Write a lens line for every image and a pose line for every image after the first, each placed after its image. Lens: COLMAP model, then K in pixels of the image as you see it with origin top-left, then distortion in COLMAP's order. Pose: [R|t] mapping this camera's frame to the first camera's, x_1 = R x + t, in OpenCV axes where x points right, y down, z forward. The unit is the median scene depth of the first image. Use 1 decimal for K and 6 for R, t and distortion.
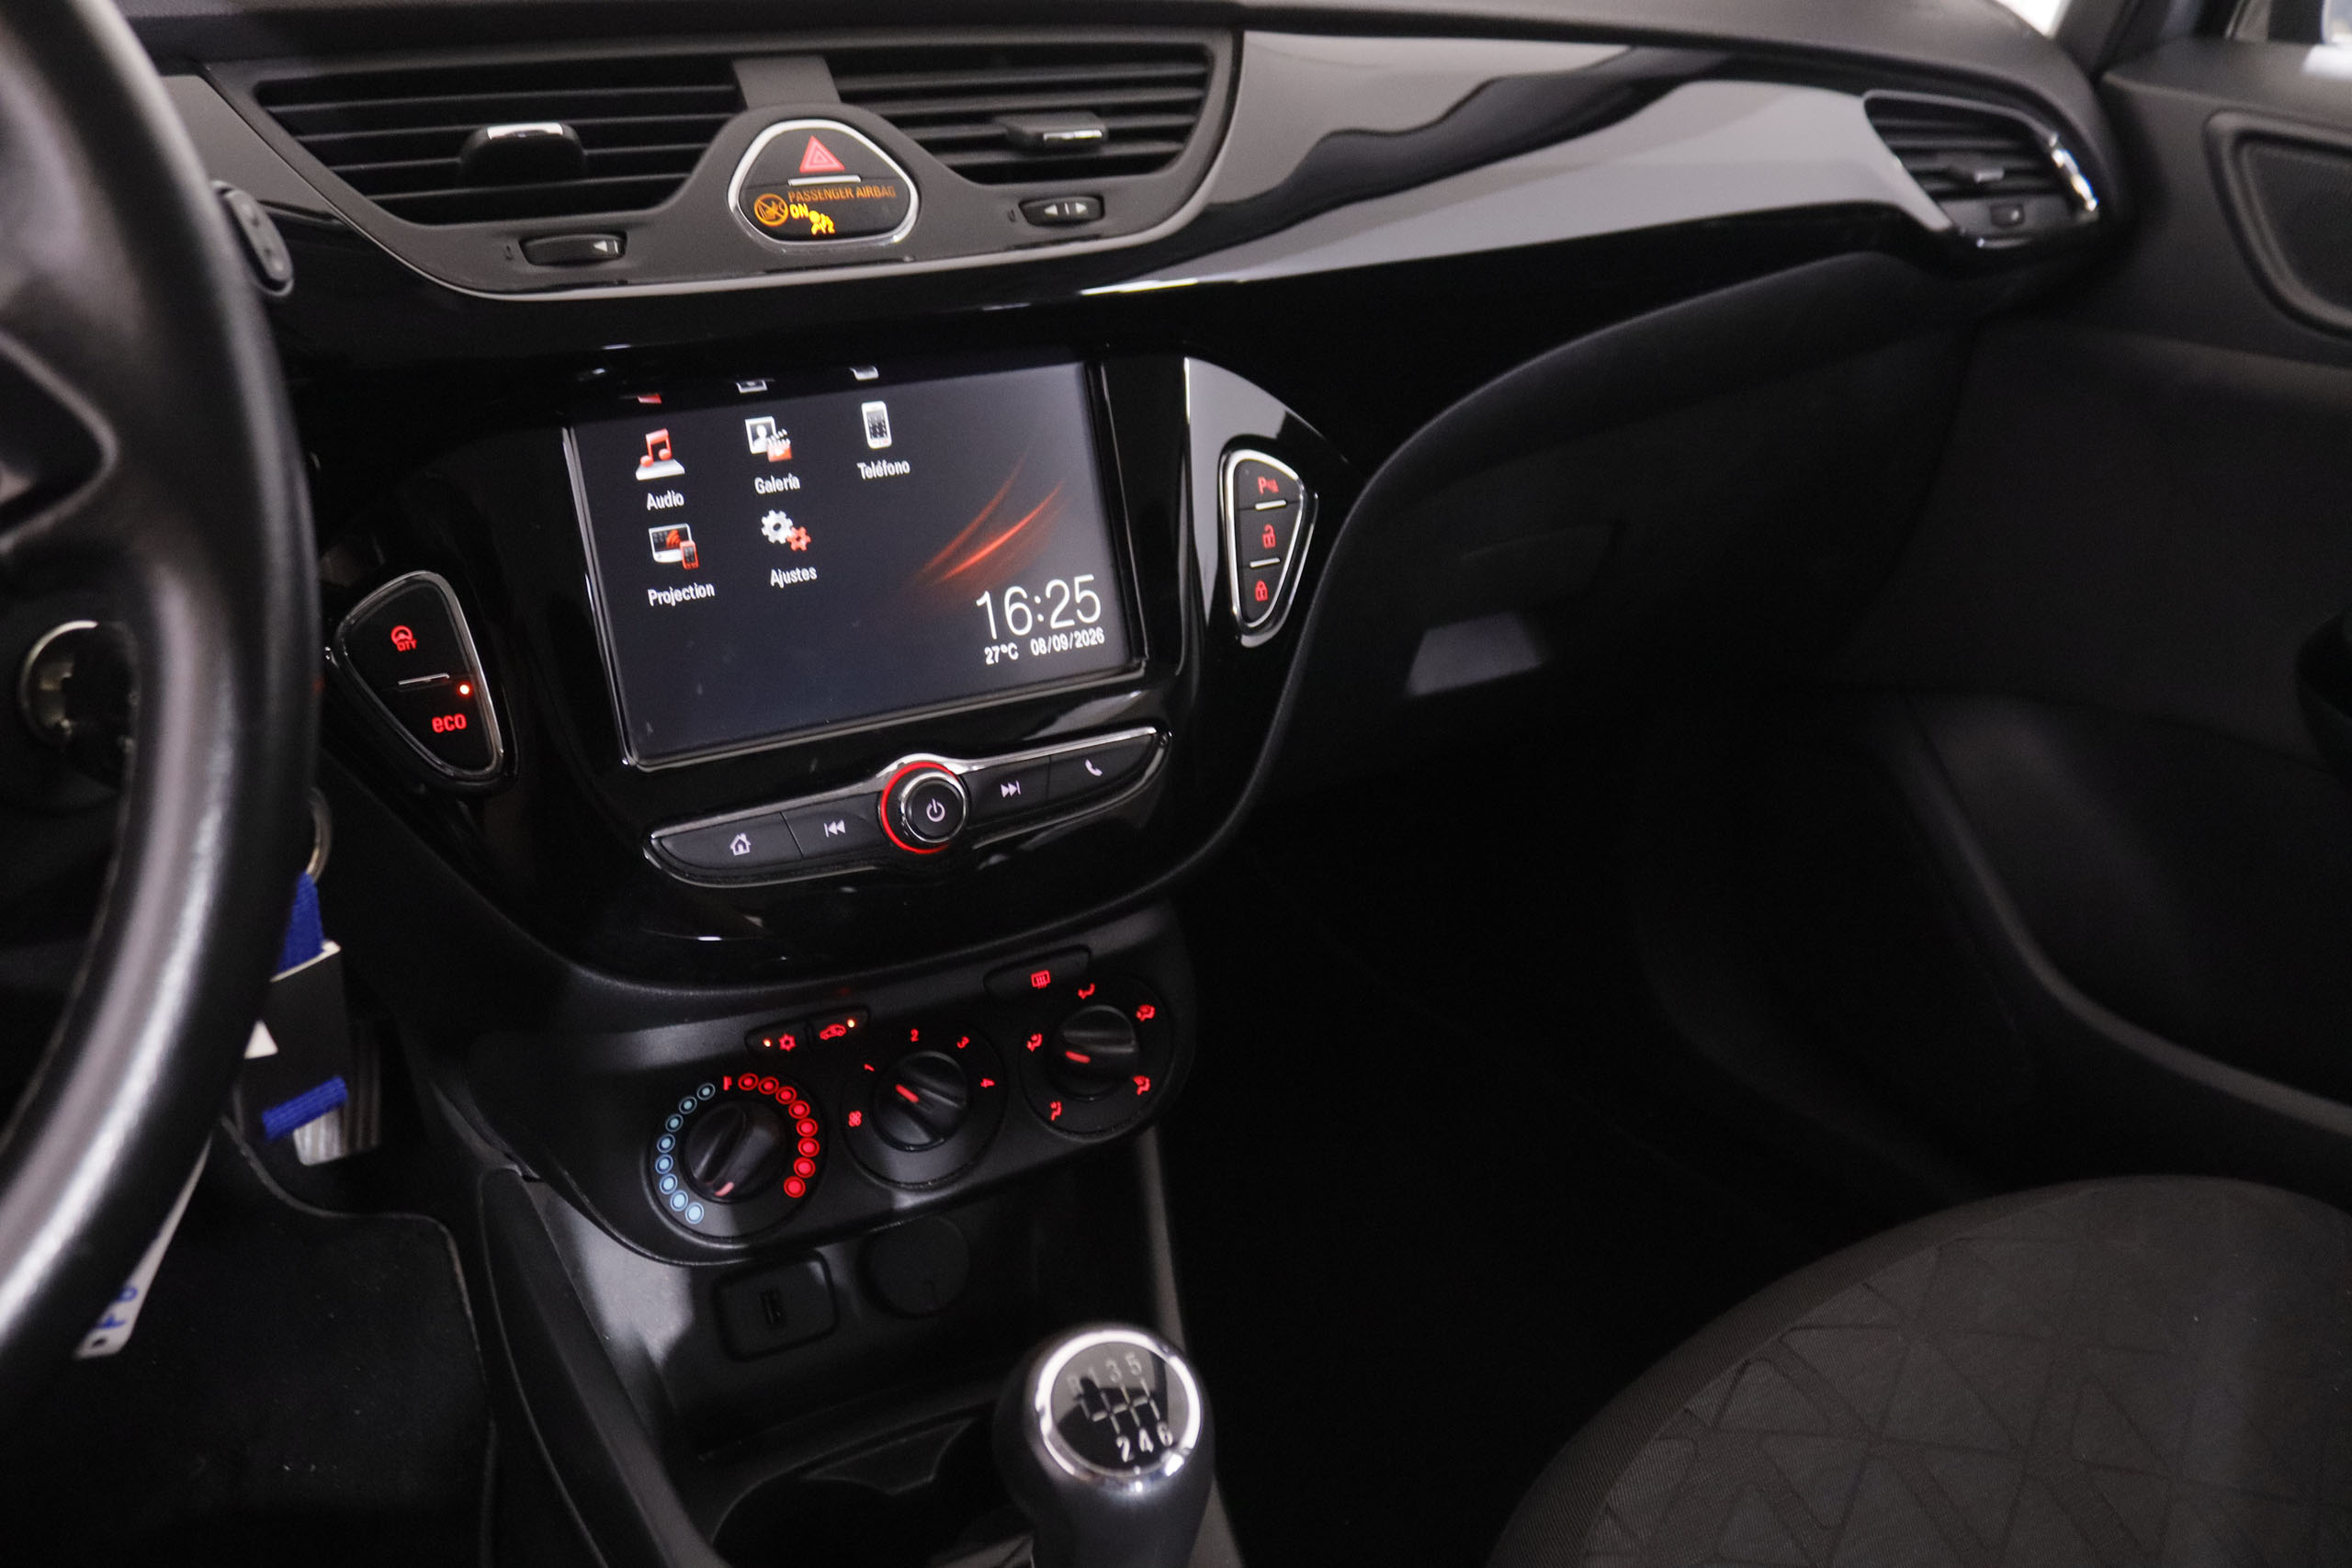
lens RADIAL K [[1864.7, 0, 1128.8], [0, 1864.7, 789.0], [0, 0, 1]] dist [-0.158869, 0.120492]
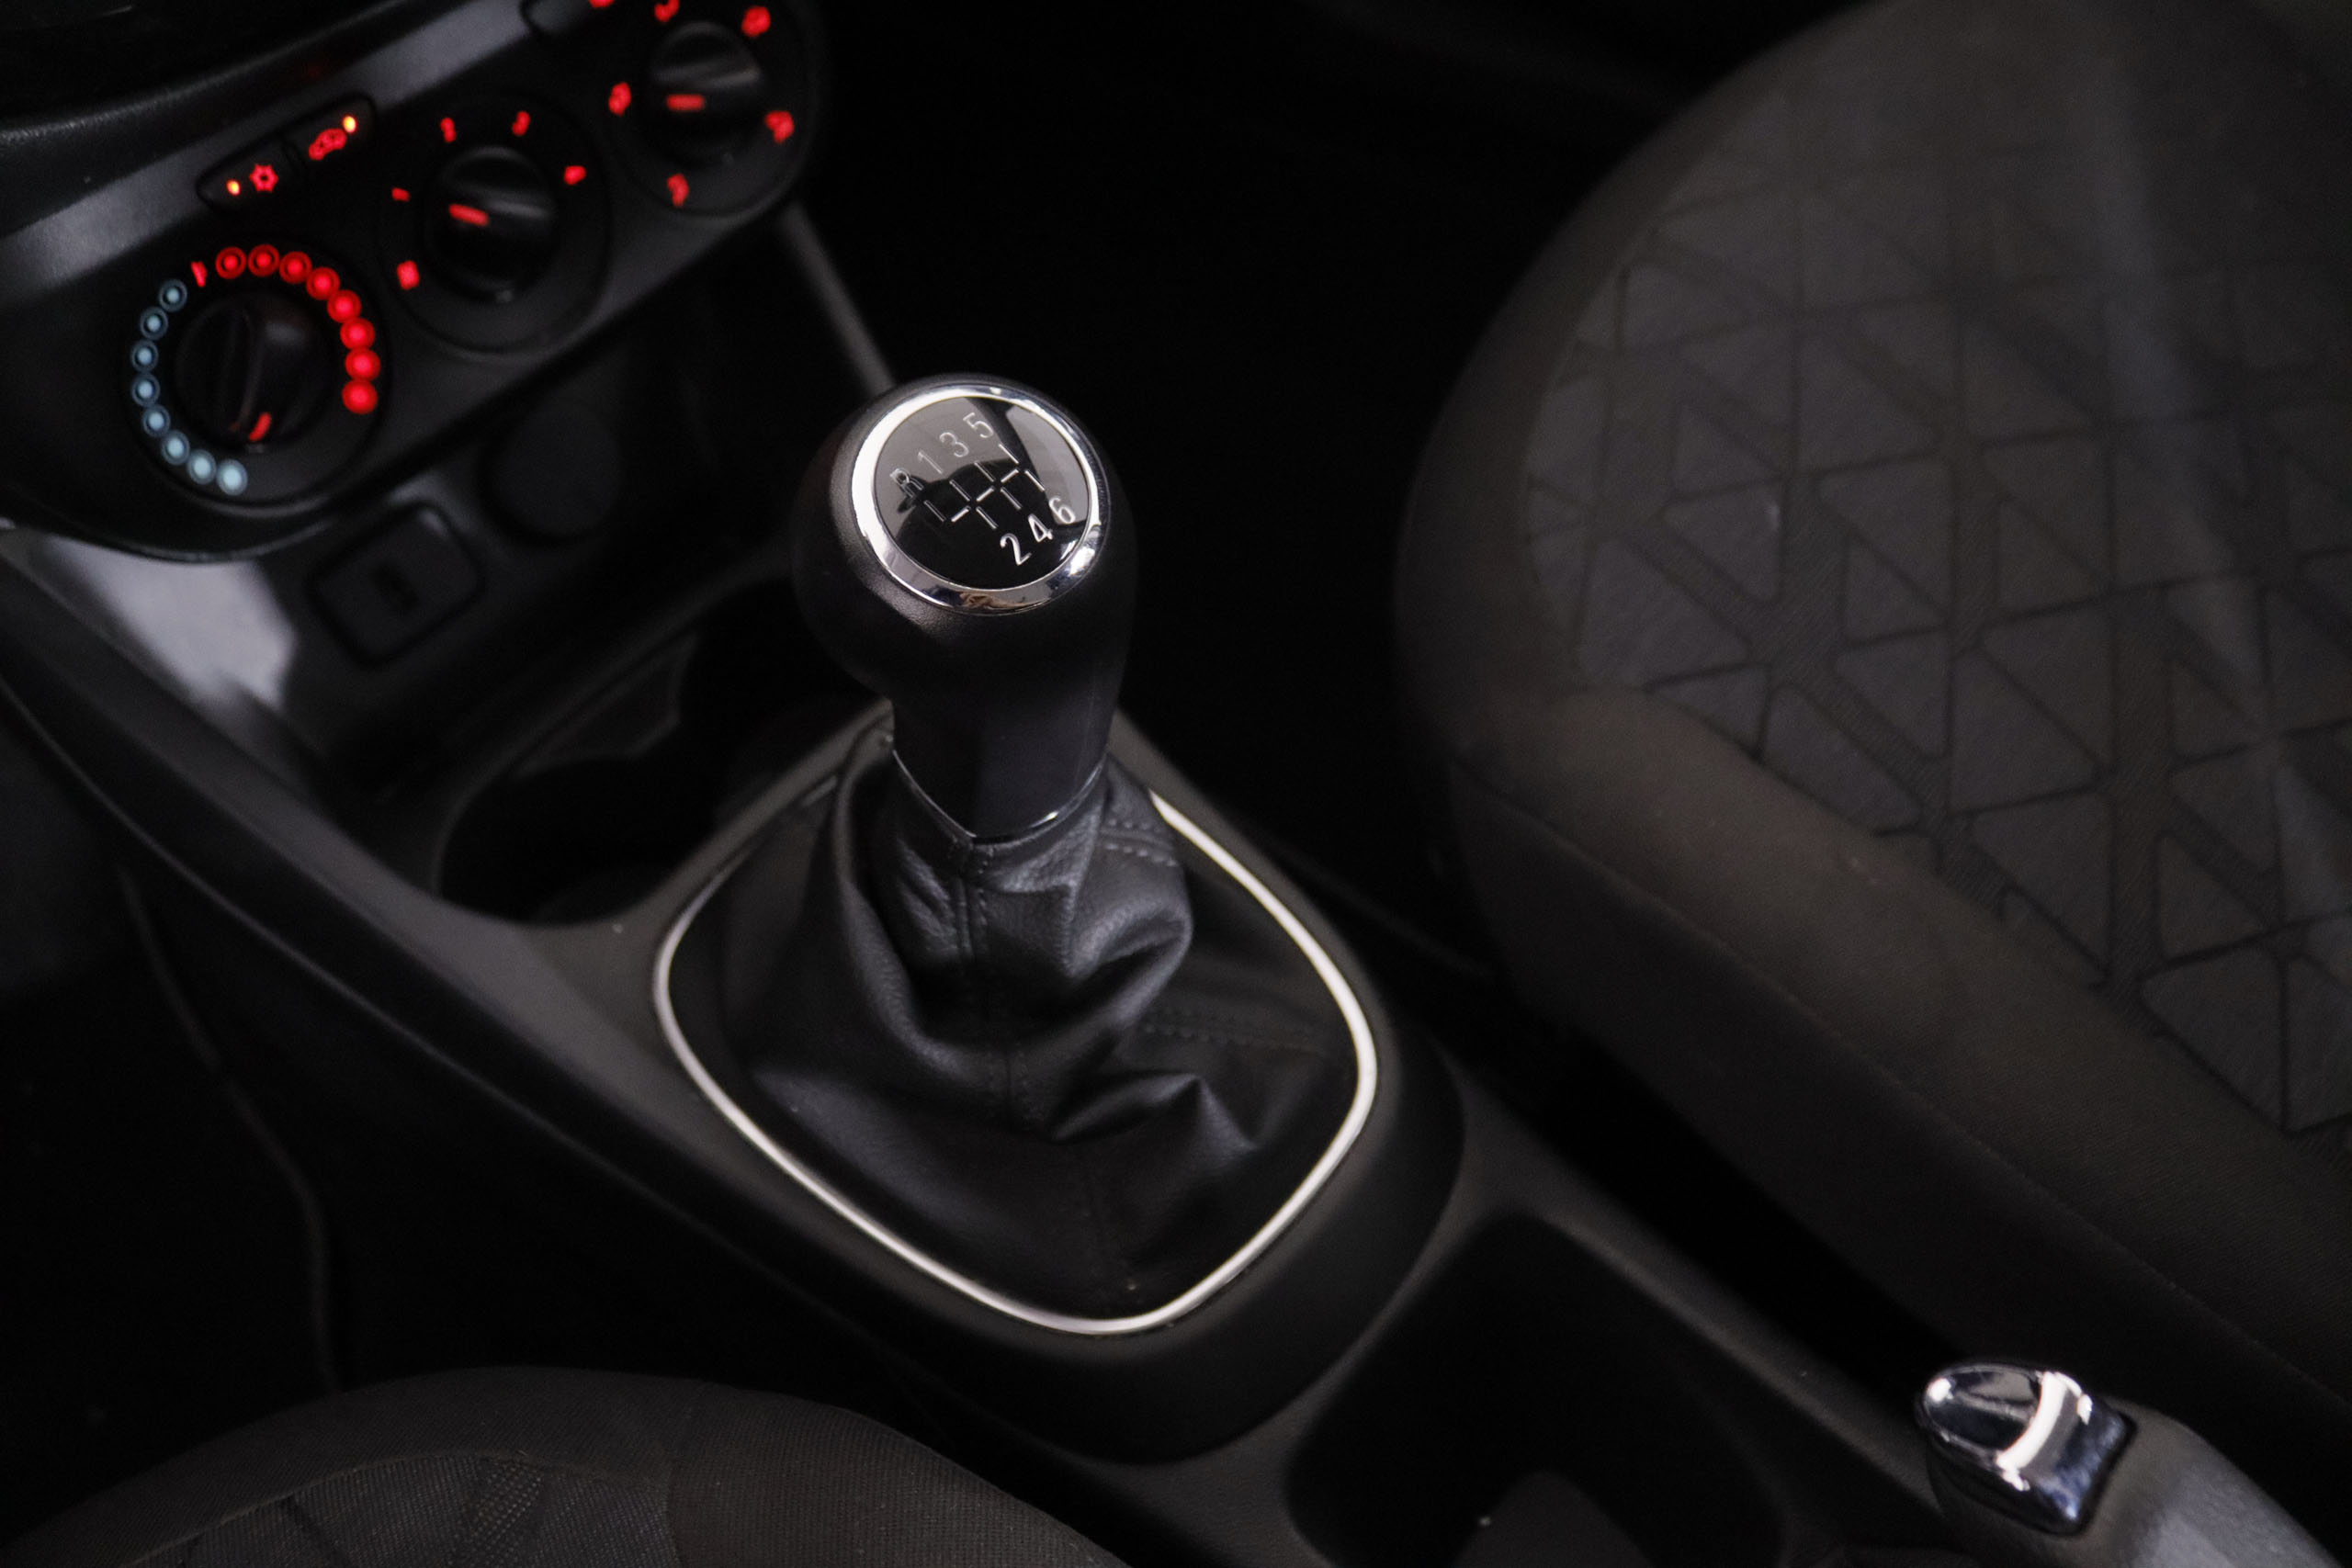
lens RADIAL K [[1864.7, 0, 1128.8], [0, 1864.7, 789.0], [0, 0, 1]] dist [-0.158869, 0.120492]
pose [[0.932239, -0.327213, 0.154476, -0.064441], [0.228840, 0.863841, 0.448789, 0.102815], [-0.280292, -0.383028, 0.880185, 0.262818]]
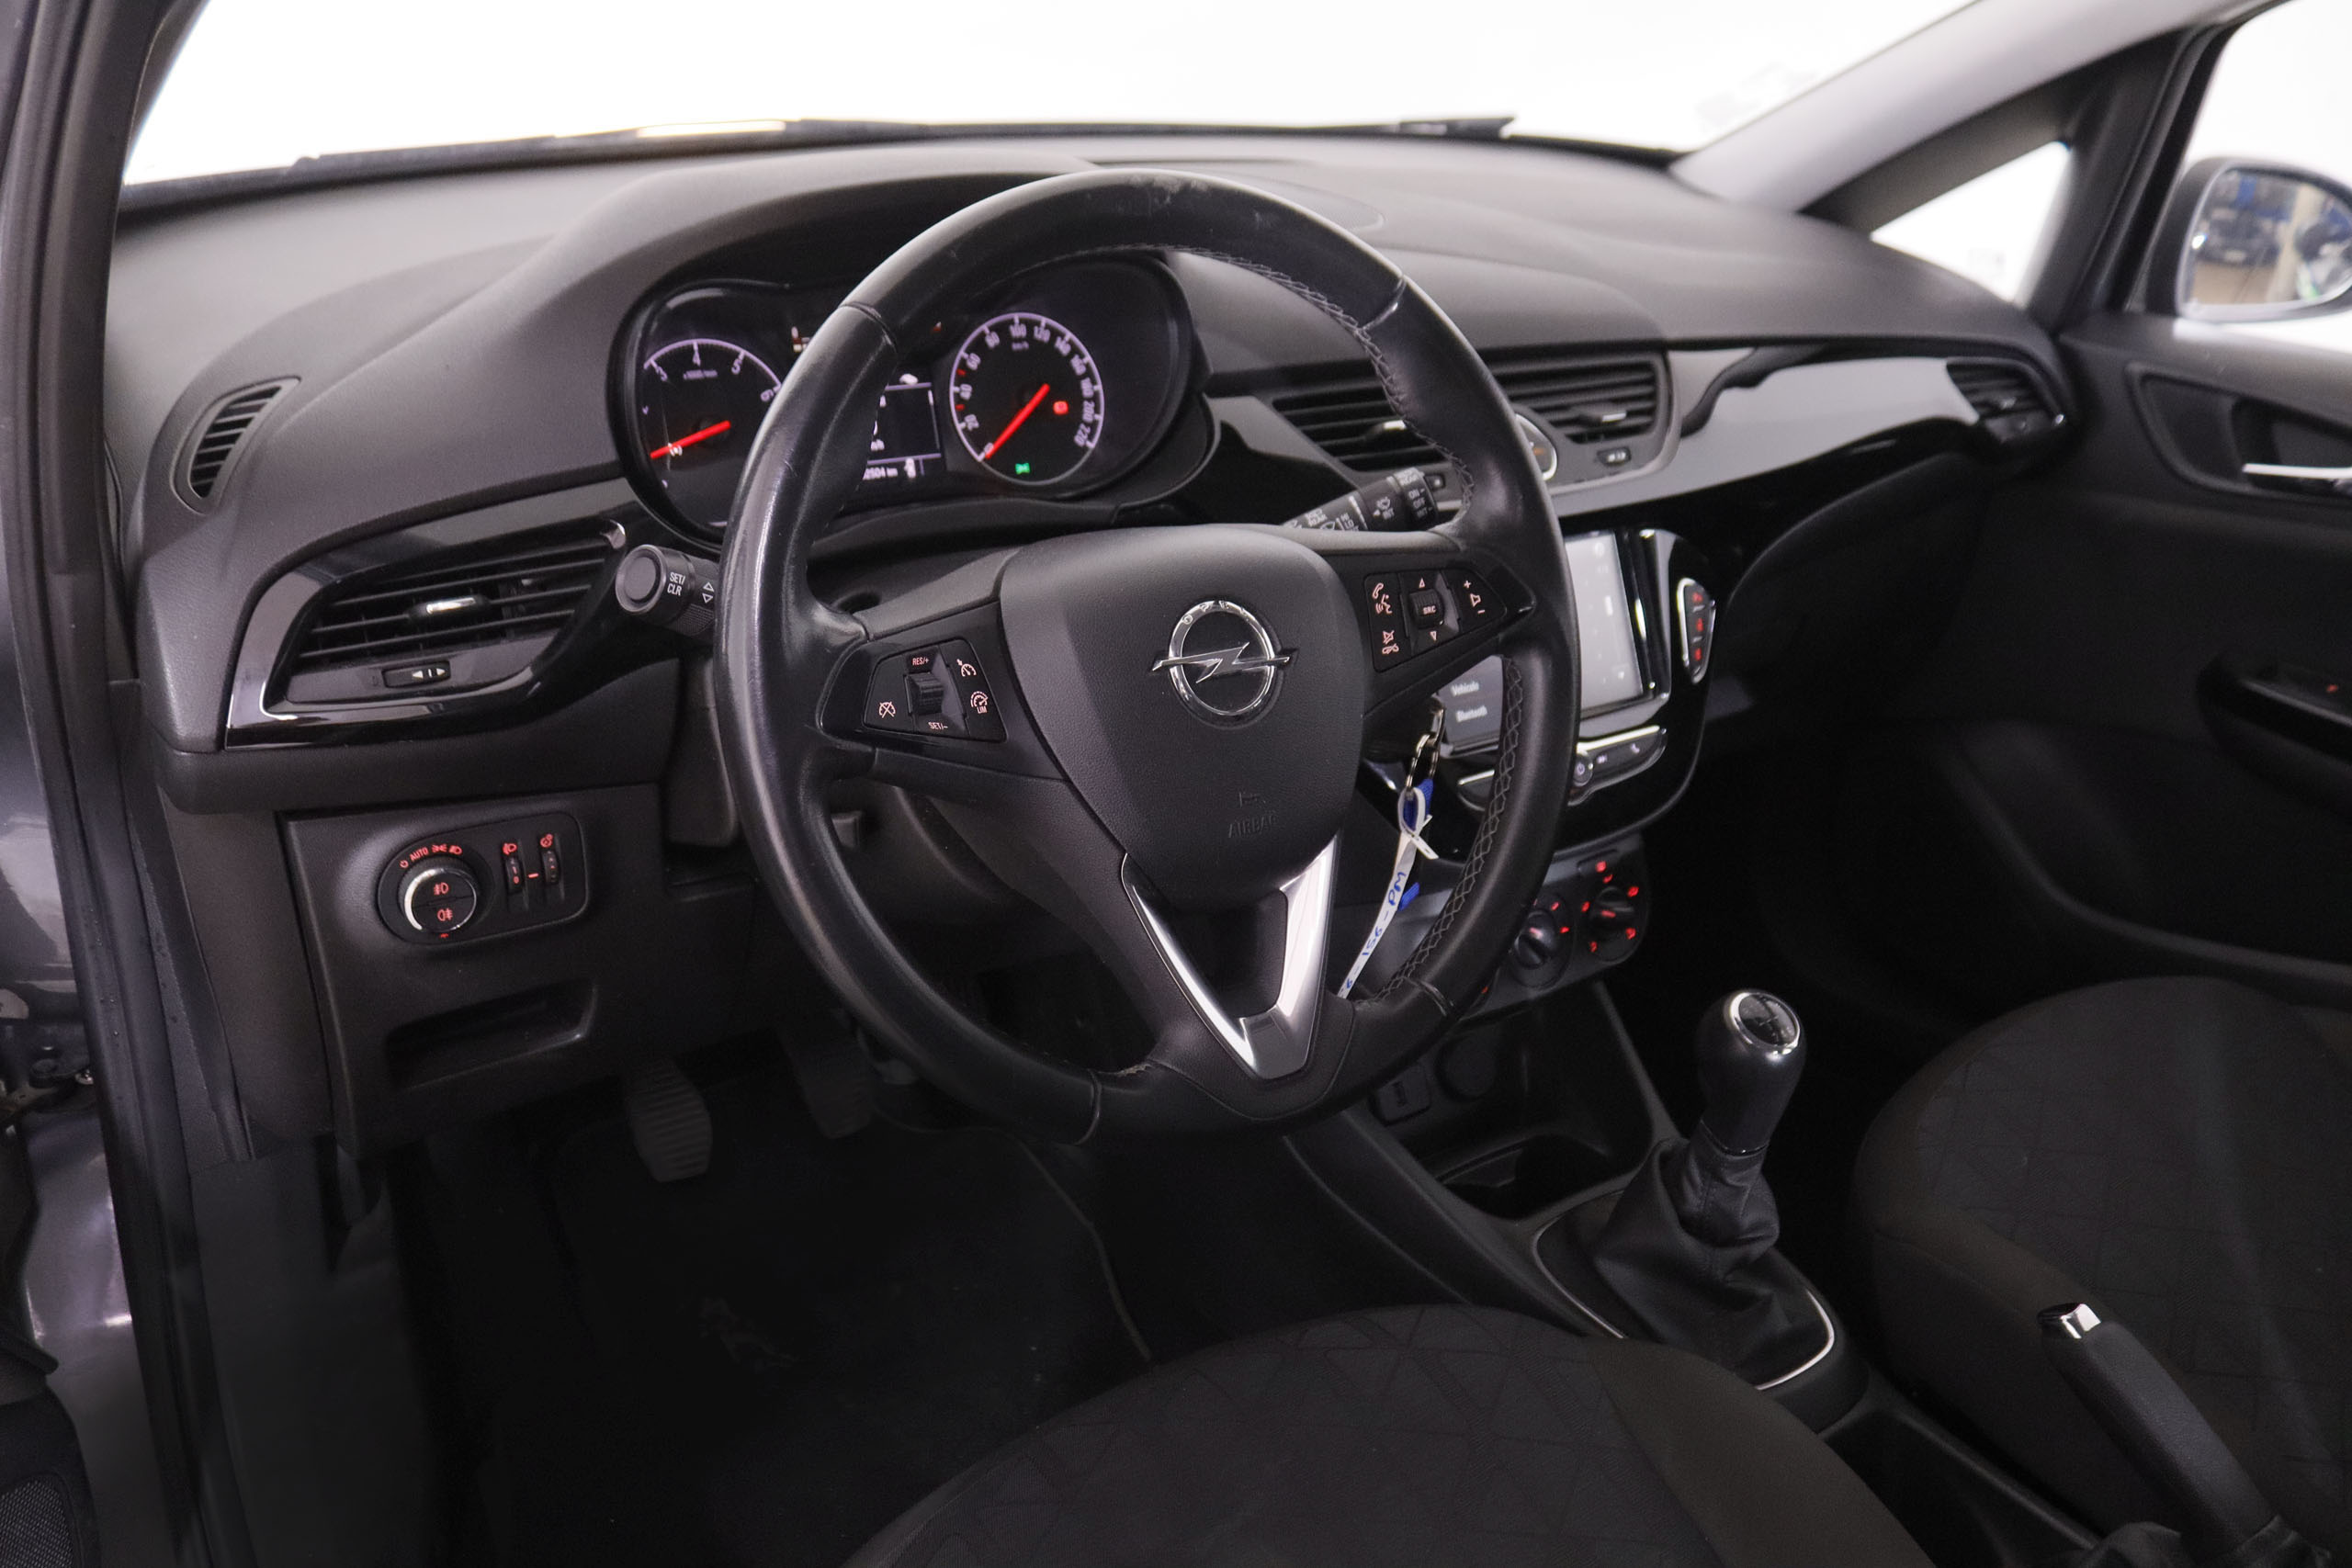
lens RADIAL K [[1891.7, 0, 1176.0], [0, 1891.7, 784.0], [0, 0, 1]] dist [-0.169897, 0.120312]
pose [[0.994011, -0.036010, 0.103181, -0.650774], [0.042979, 0.996885, -0.066134, 0.125027], [-0.100478, 0.070172, 0.992462, -0.800331]]
